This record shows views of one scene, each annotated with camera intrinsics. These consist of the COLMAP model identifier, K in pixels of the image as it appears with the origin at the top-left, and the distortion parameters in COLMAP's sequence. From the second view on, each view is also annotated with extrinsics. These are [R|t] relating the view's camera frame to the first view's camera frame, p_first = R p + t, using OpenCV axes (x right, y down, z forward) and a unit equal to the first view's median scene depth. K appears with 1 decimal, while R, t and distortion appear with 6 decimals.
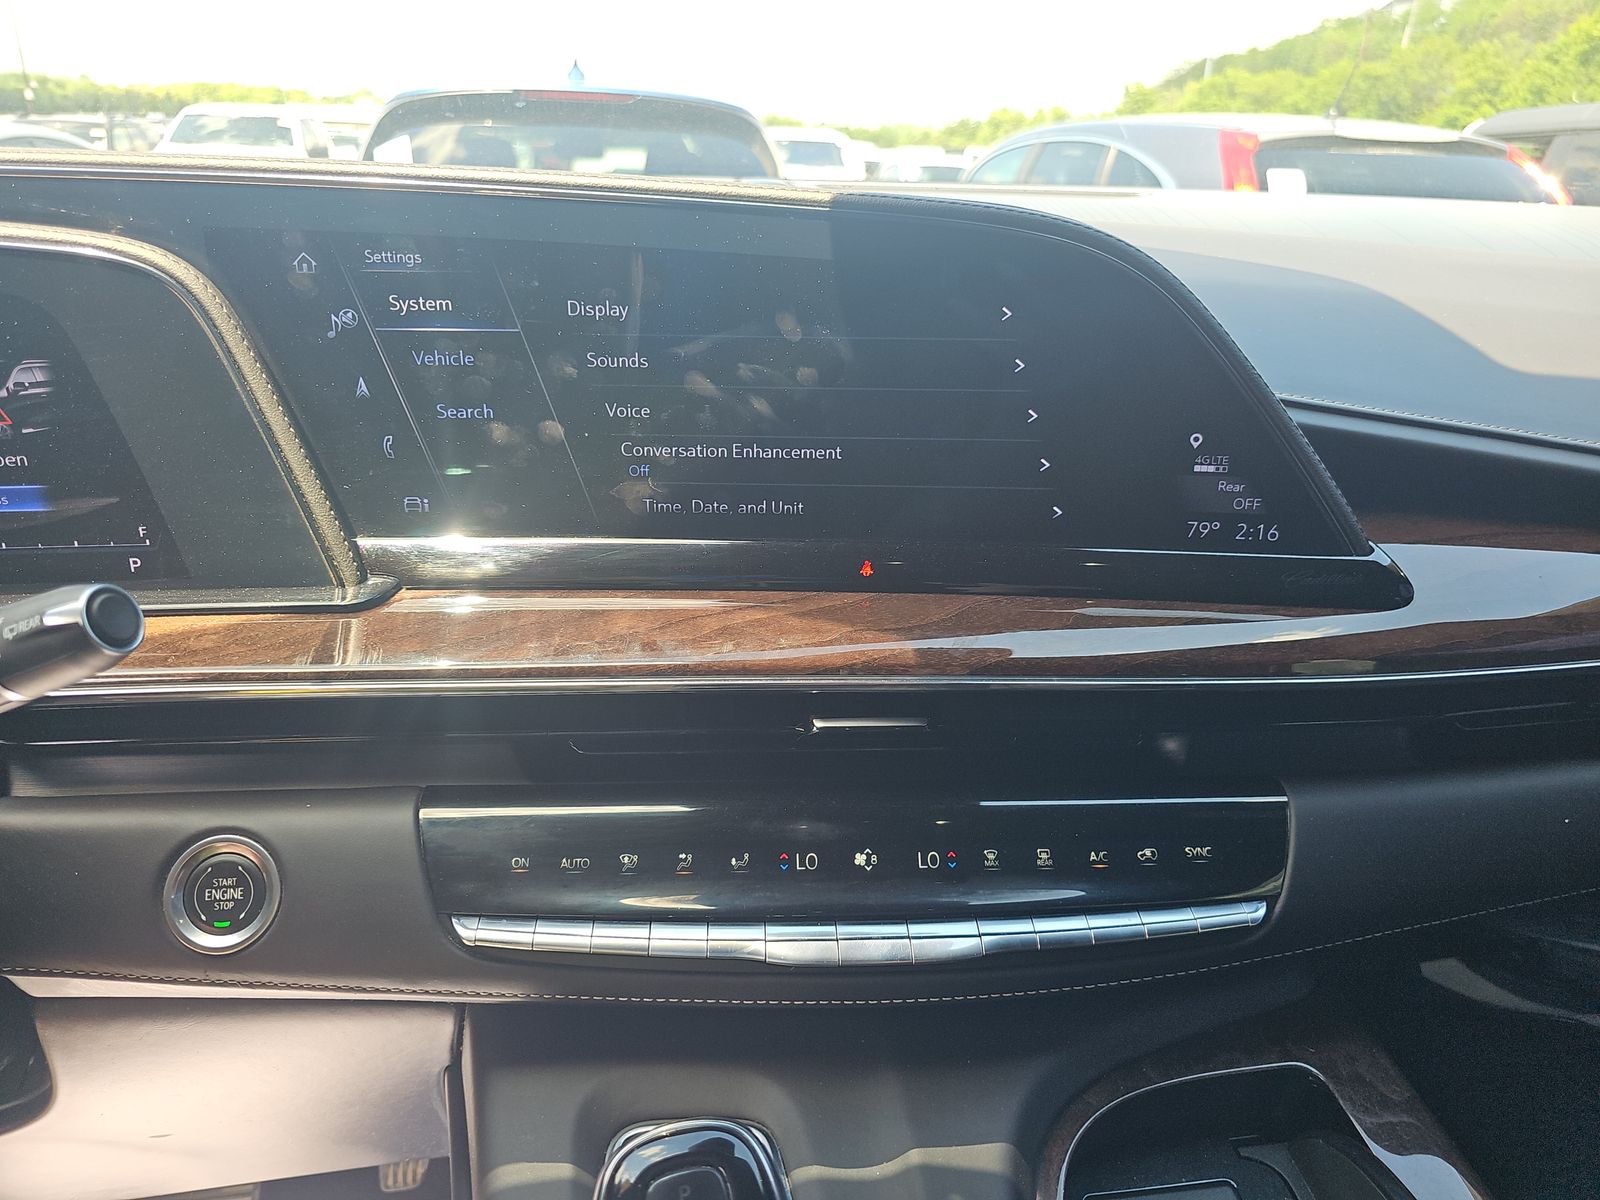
lens RADIAL K [[1101.4, 0, 801.7], [0, 1101.4, 592.9], [0, 0, 1]] dist [0.030578, -0.035189]
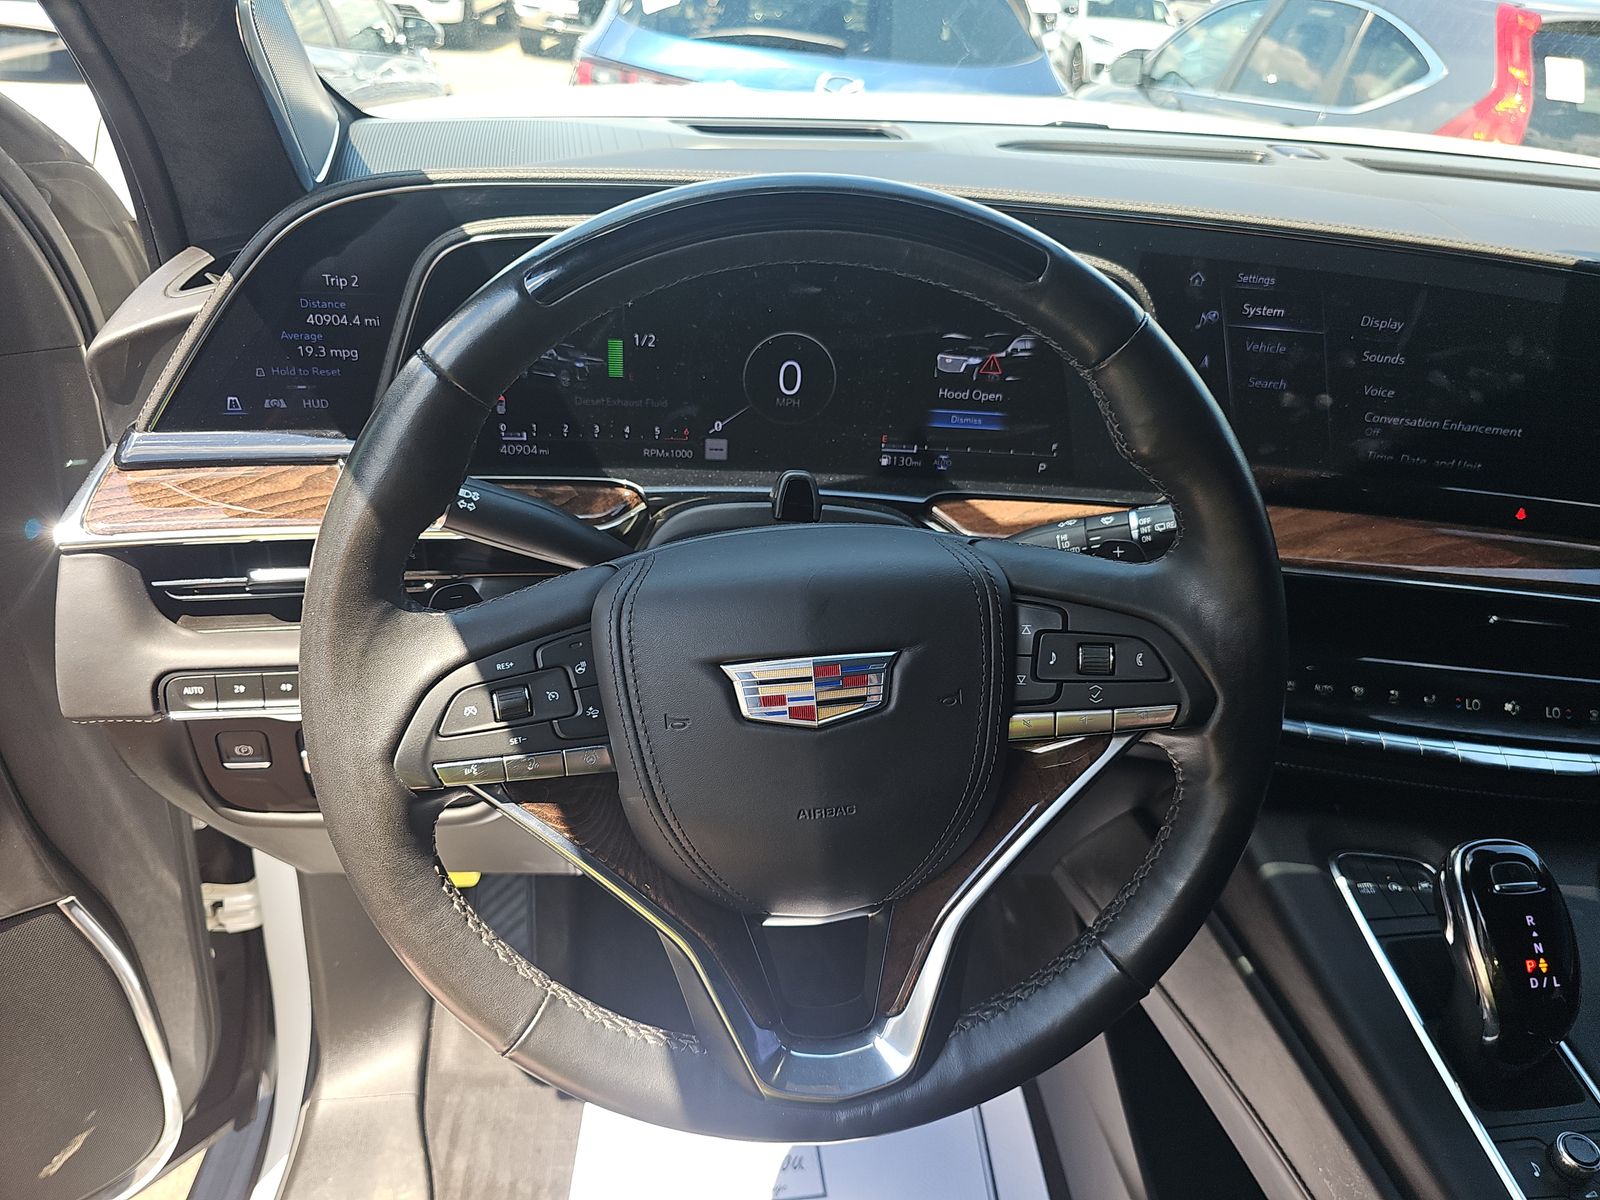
lens RADIAL K [[1101.4, 0, 801.7], [0, 1101.4, 592.9], [0, 0, 1]] dist [0.030578, -0.035189]
pose [[0.991266, 0.105409, -0.079254, -0.786485], [-0.092921, 0.984695, 0.147451, -0.048500], [0.093583, -0.138799, 0.985889, -0.567038]]
